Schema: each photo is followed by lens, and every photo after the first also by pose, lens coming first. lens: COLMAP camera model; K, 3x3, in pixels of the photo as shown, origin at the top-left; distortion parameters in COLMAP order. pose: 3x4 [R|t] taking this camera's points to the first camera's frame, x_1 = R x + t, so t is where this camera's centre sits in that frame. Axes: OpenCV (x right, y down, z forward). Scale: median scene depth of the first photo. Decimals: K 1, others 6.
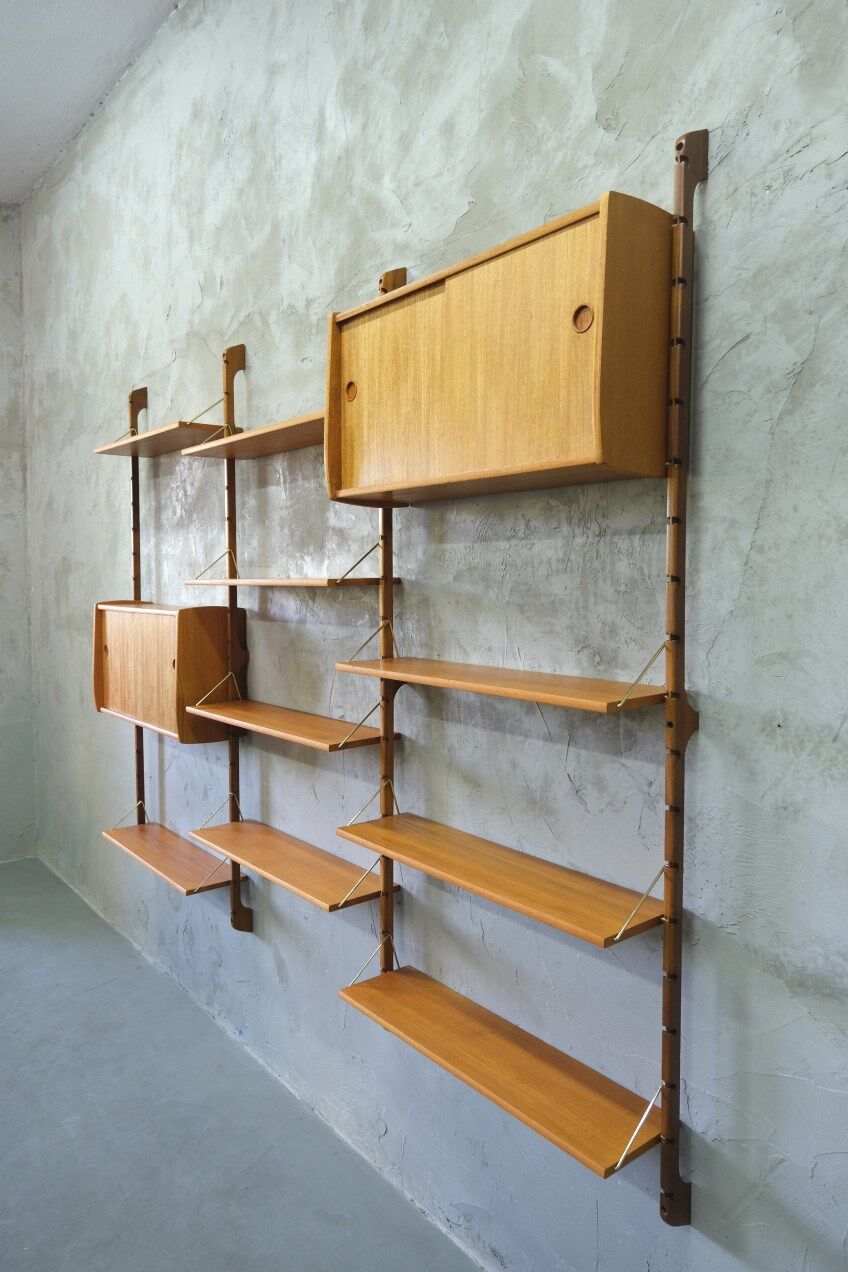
lens RADIAL K [[856.2, 0, 424.0], [0, 856.2, 636.0], [0, 0, 1]] dist [-0.018550, 0.025883]
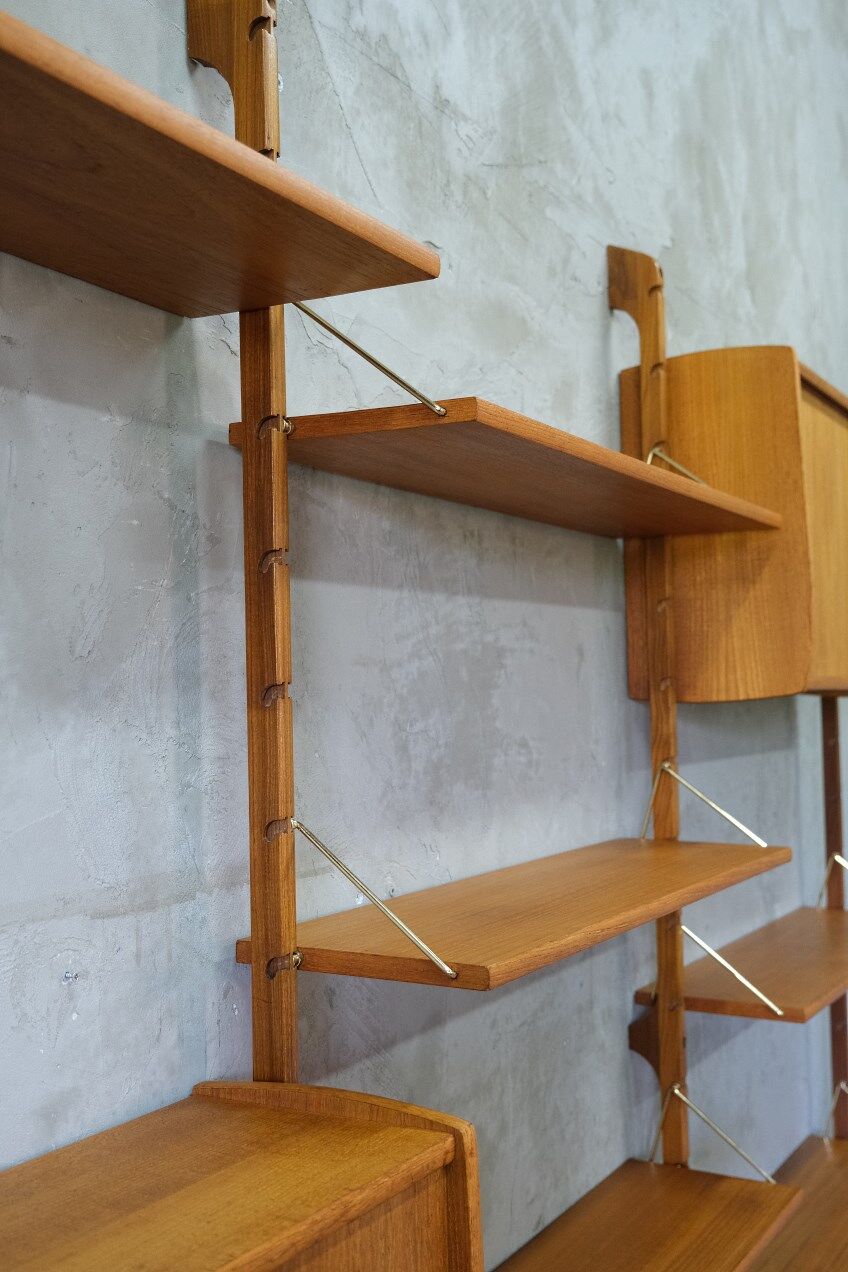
lens RADIAL K [[1417.0, 0, 424.0], [0, 1417.0, 636.0], [0, 0, 1]] dist [0.016241, -0.000331]
pose [[-0.365938, 0.044867, 0.929557, -0.845439], [0.078609, 0.996758, -0.017165, -0.200520], [-0.927313, 0.066790, -0.368279, 1.559781]]
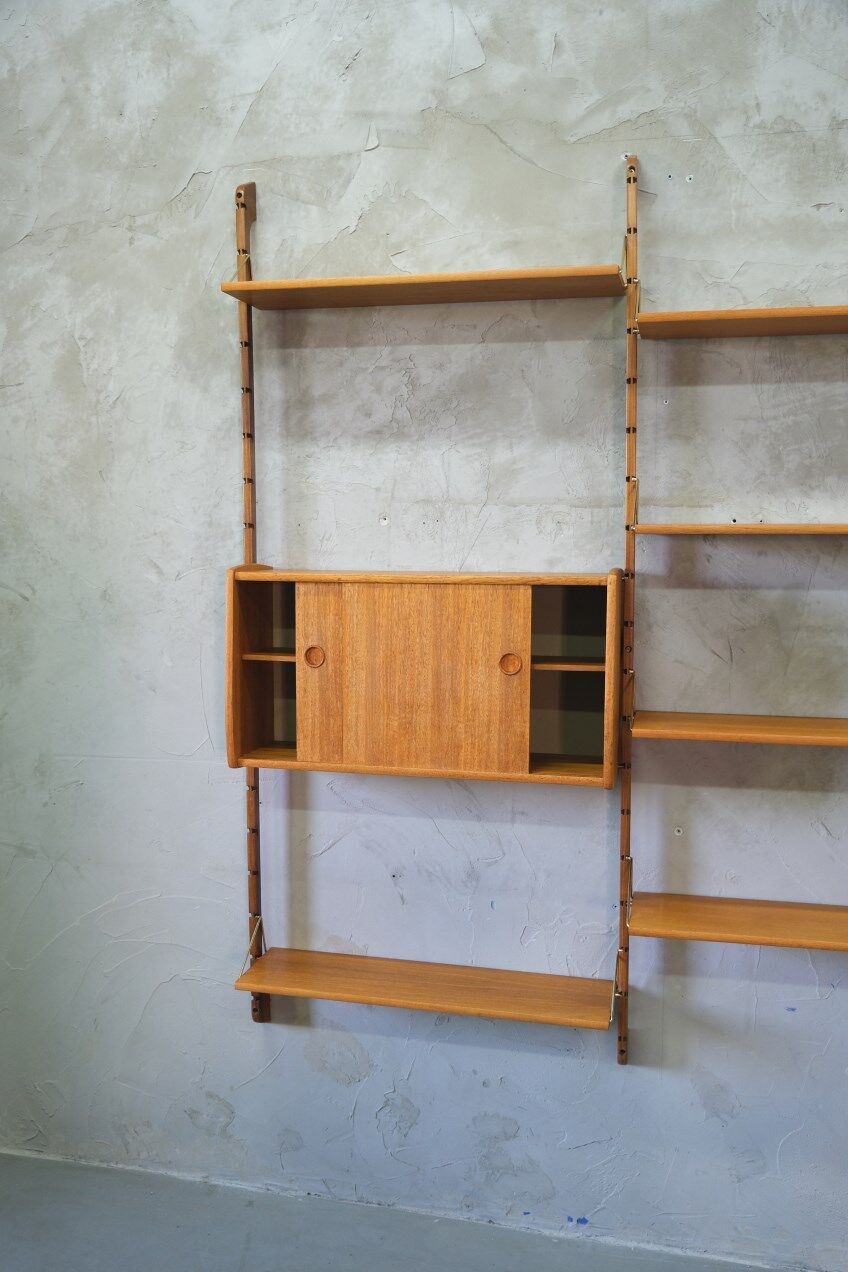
lens RADIAL K [[1111.4, 0, 424.0], [0, 1111.4, 636.0], [0, 0, 1]] dist [-0.014912, -0.003352]
pose [[0.793118, -0.058680, 0.606235, -1.215767], [0.041196, 0.998237, 0.042728, -0.036839], [-0.607673, -0.008914, 0.794137, 0.617774]]
